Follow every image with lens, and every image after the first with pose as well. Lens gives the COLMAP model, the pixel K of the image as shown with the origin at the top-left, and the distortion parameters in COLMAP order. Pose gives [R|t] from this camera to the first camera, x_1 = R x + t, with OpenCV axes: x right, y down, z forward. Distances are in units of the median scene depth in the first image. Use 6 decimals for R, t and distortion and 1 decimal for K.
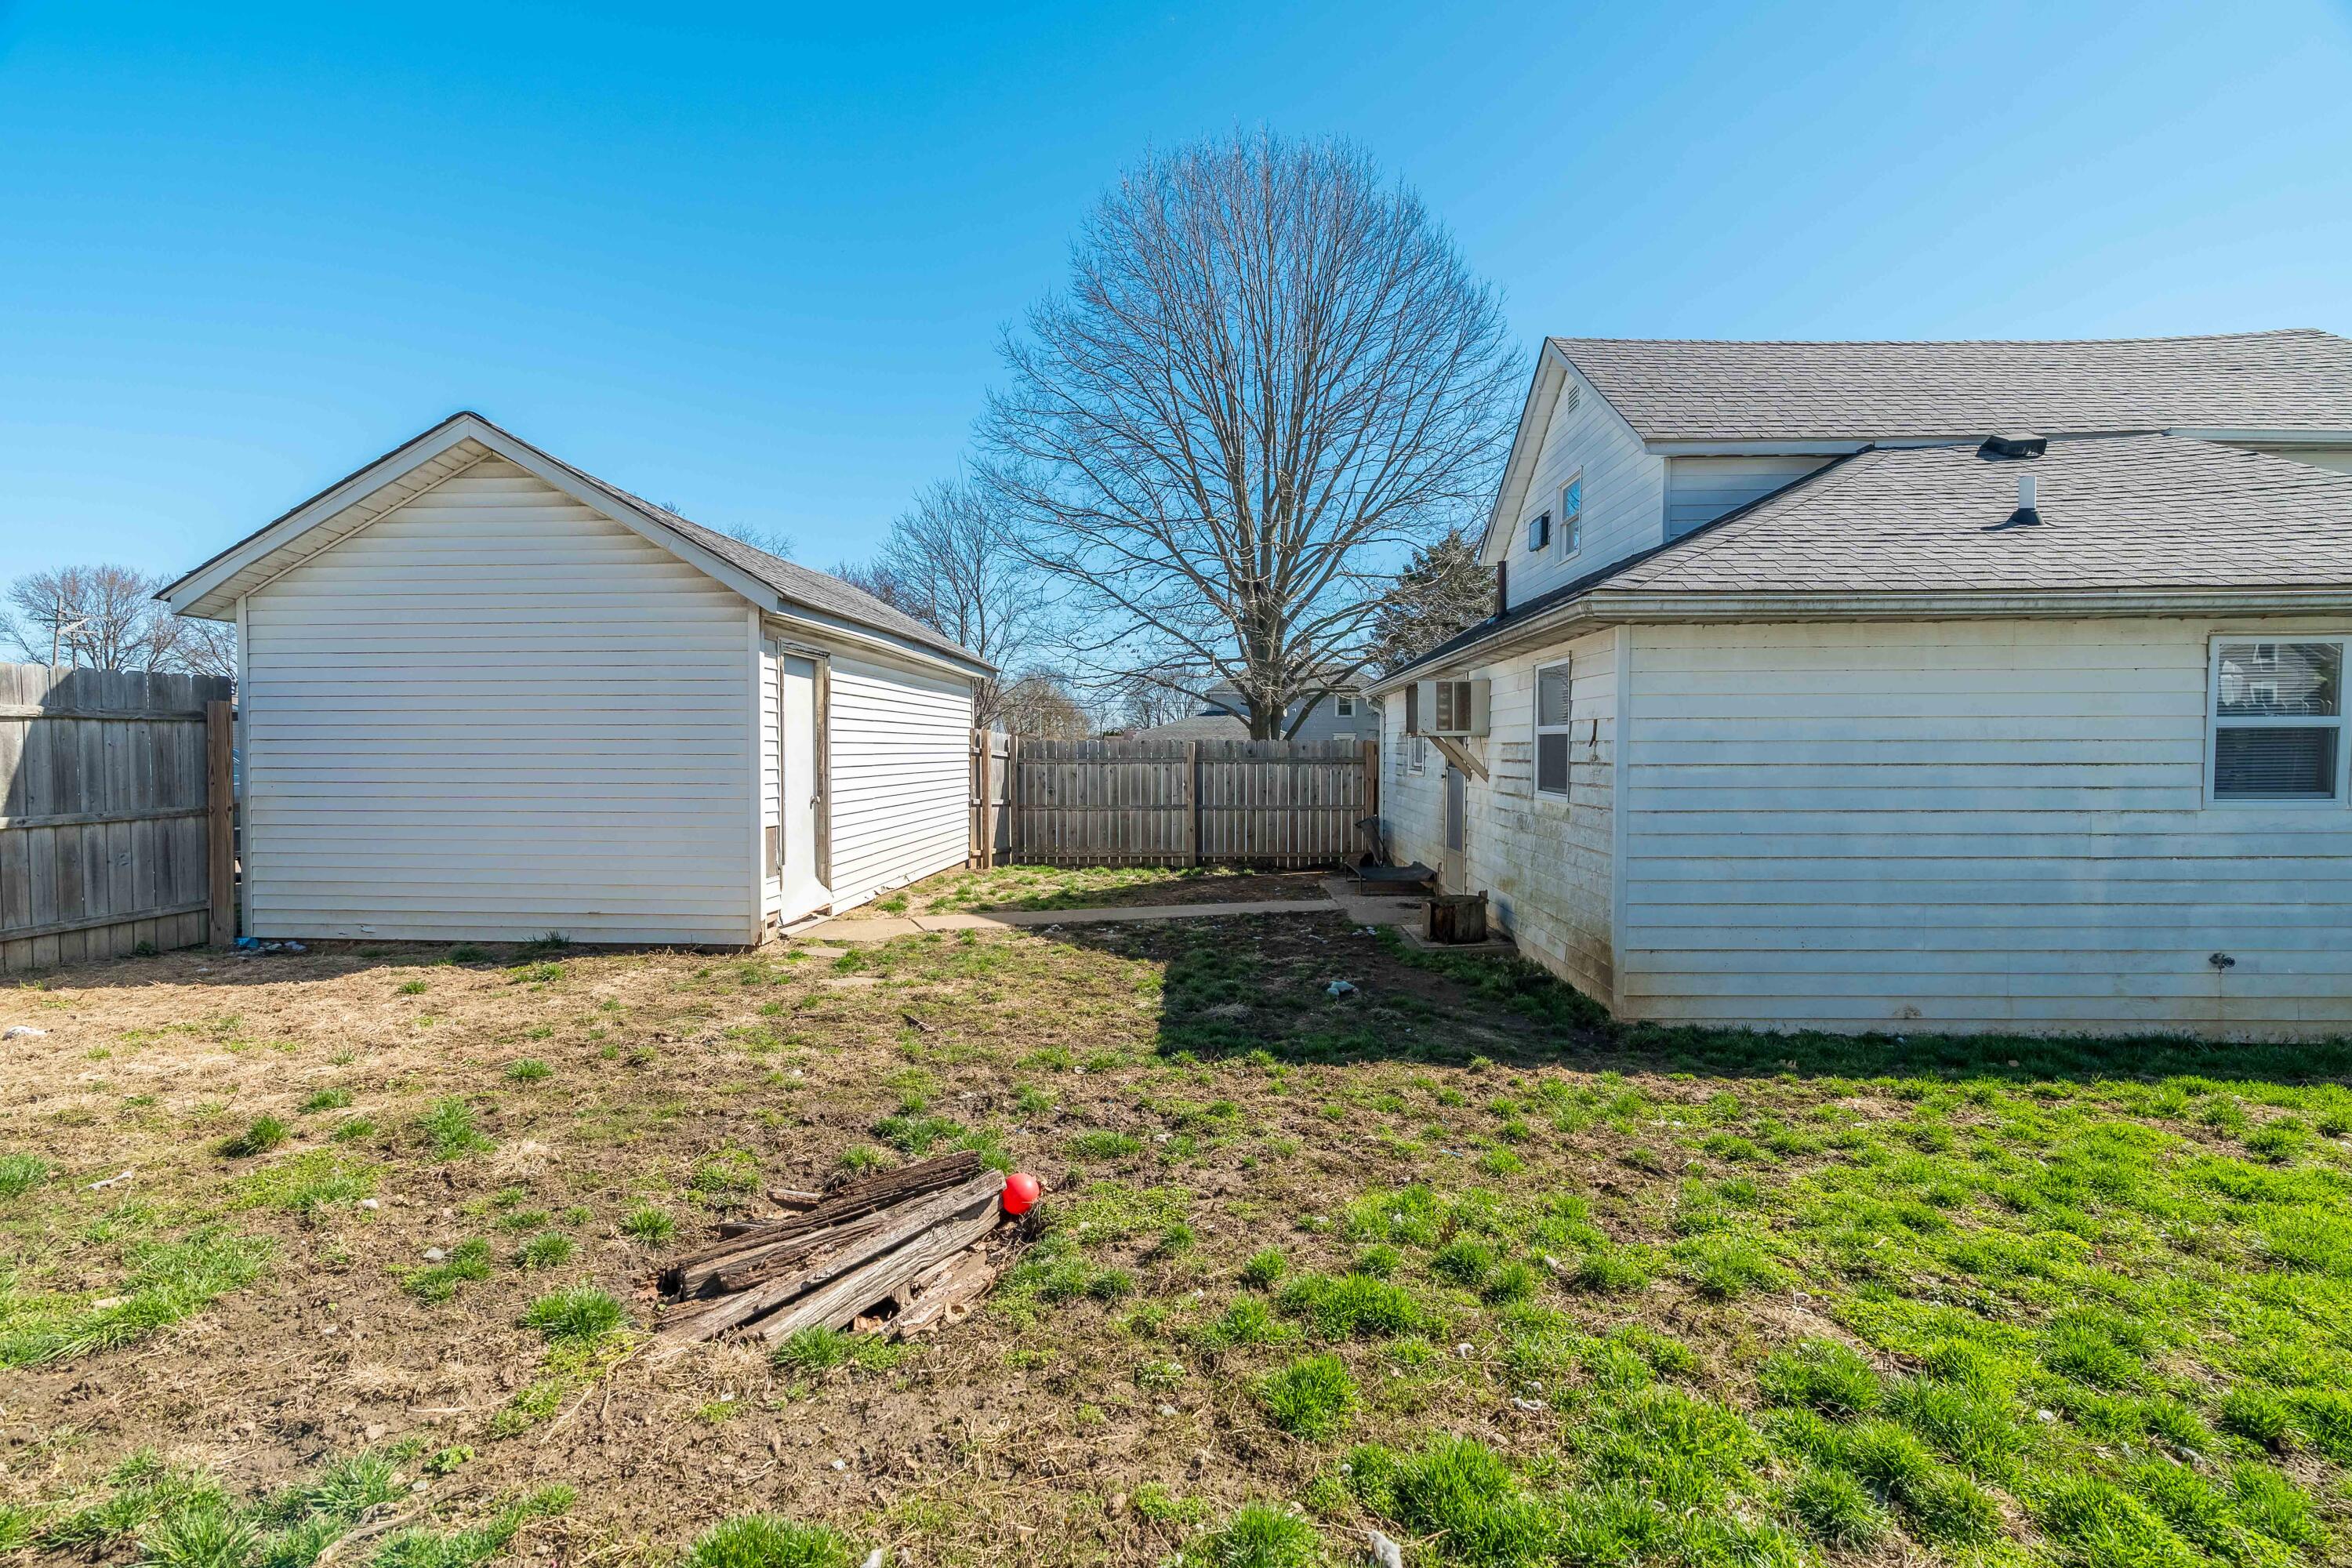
lens RADIAL K [[1071.7, 0, 1176.0], [0, 1071.7, 784.0], [0, 0, 1]] dist [-0.001104, -0.000100]
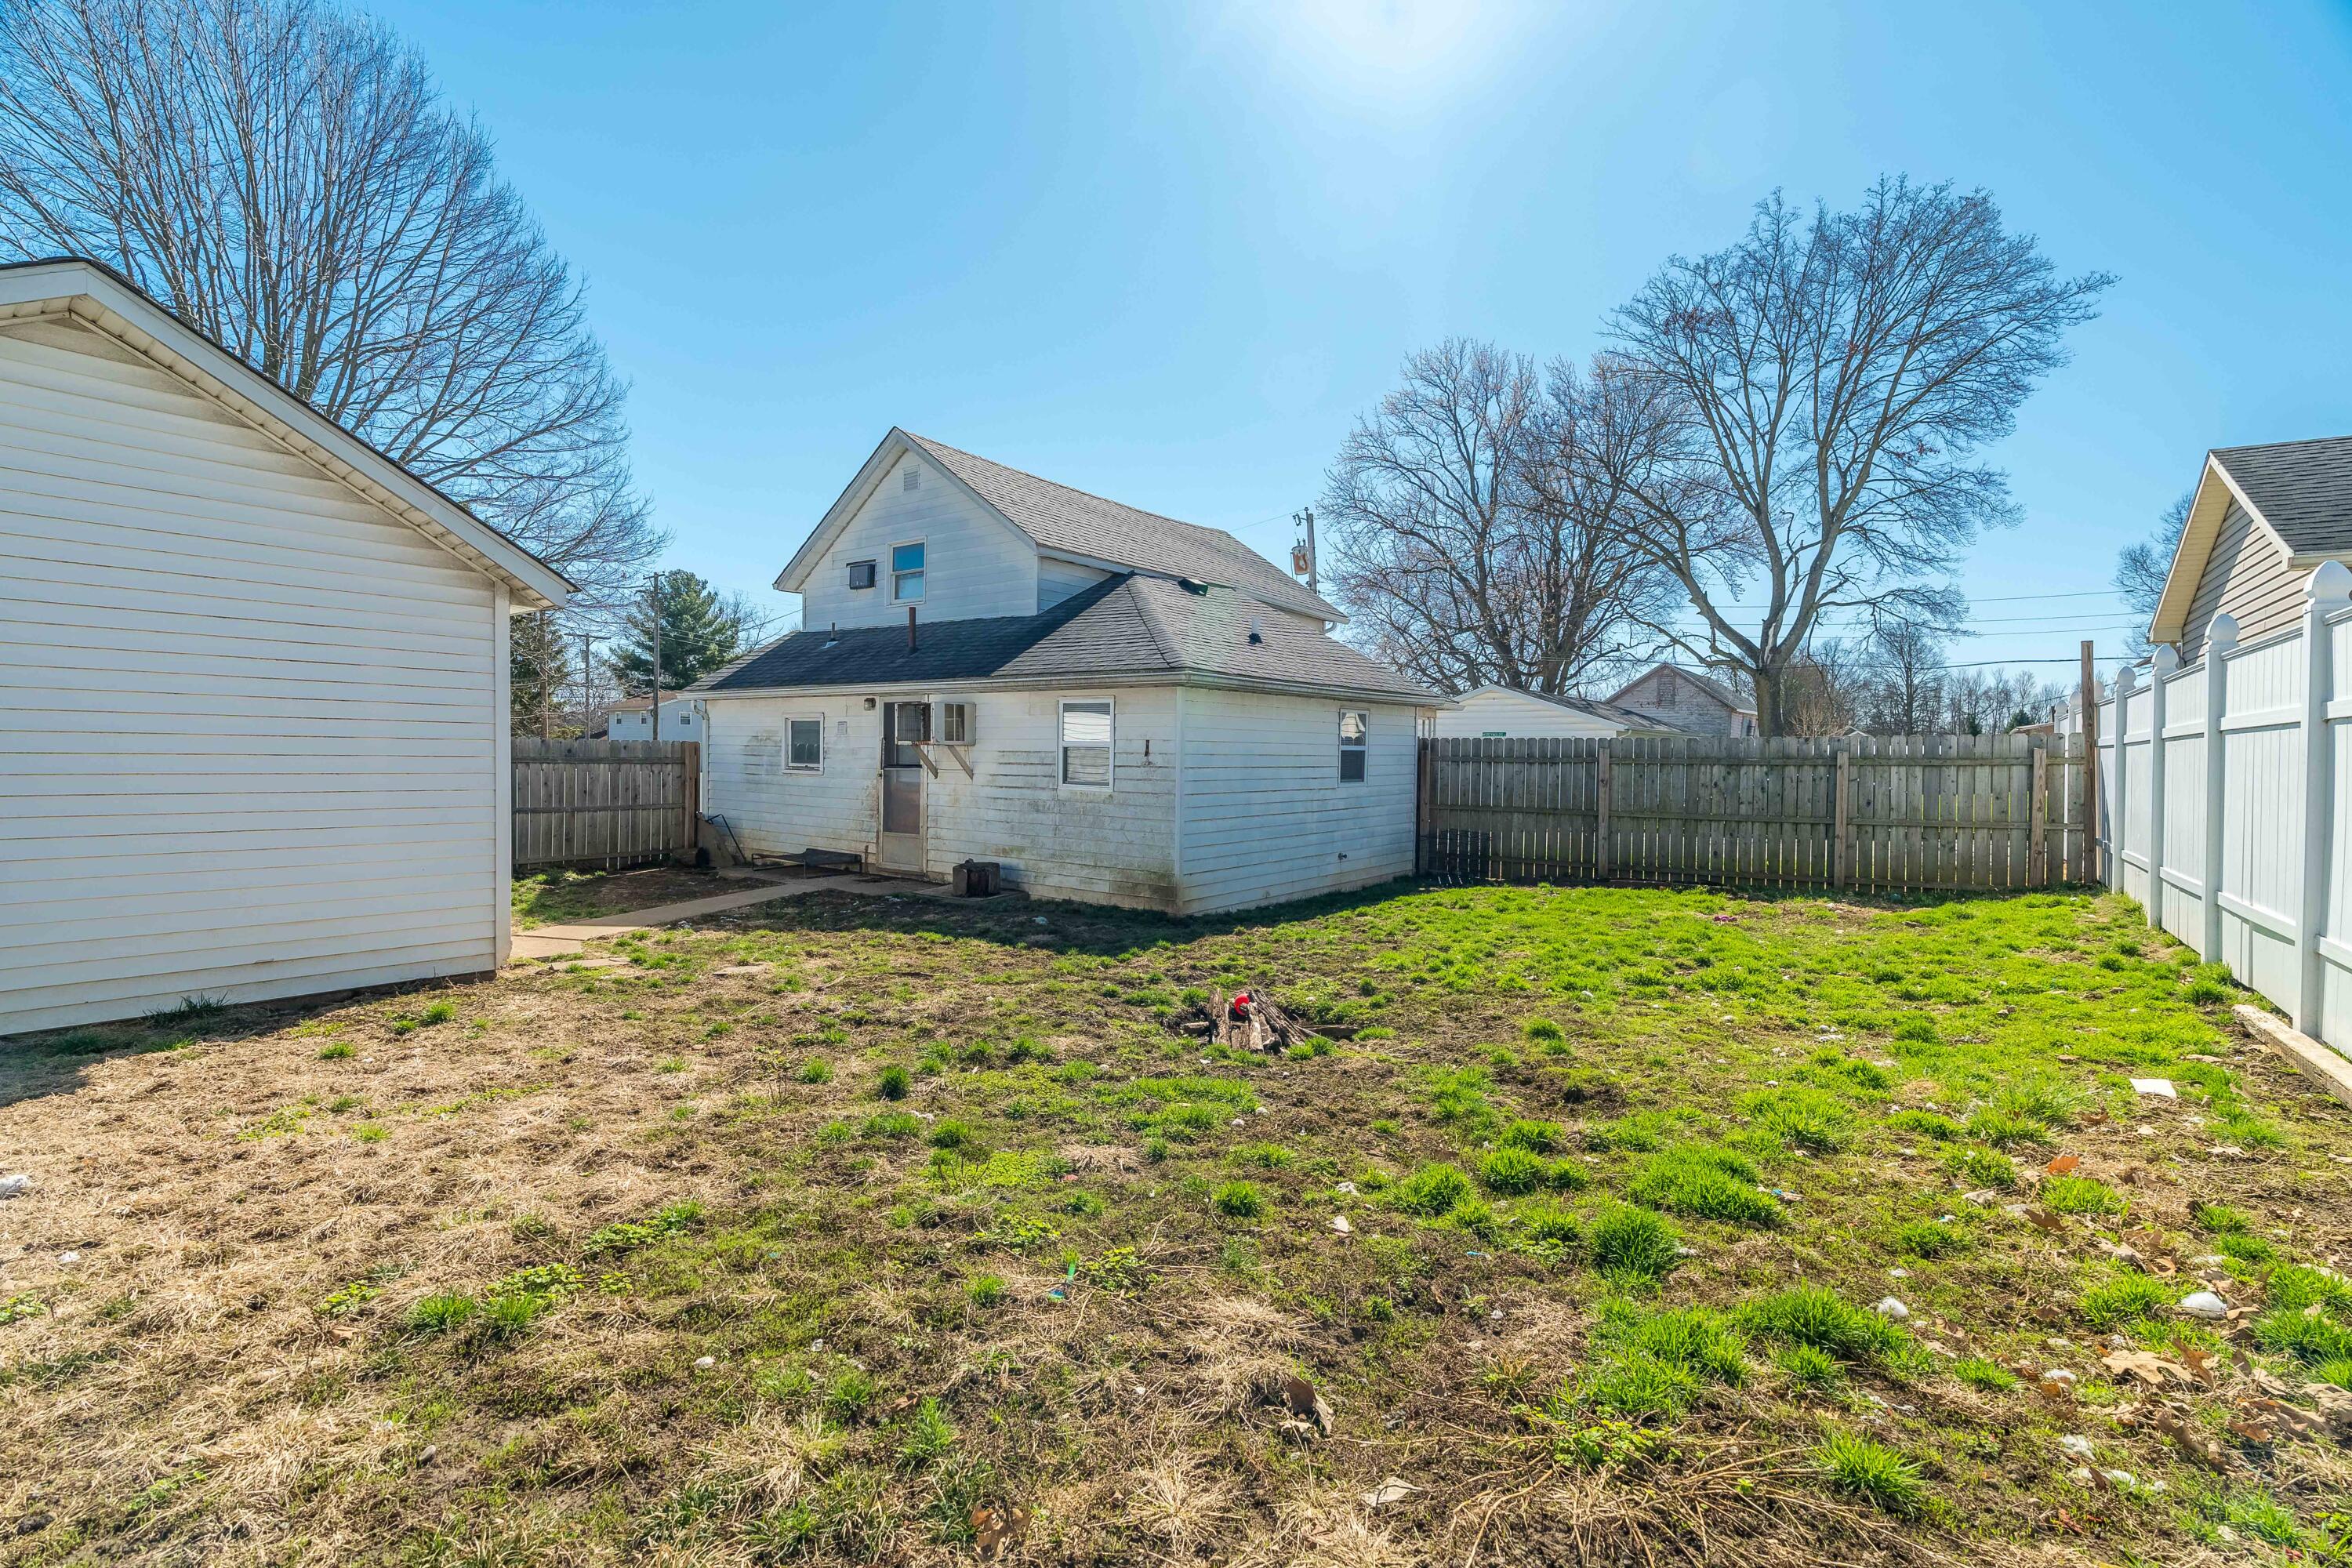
lens RADIAL K [[1071.7, 0, 1176.0], [0, 1071.7, 784.0], [0, 0, 1]] dist [-0.001104, -0.000100]
pose [[0.565147, -0.014506, 0.824863, -0.701912], [0.011879, 0.999885, 0.009445, -0.005655], [-0.824905, 0.004461, 0.565254, 0.023976]]
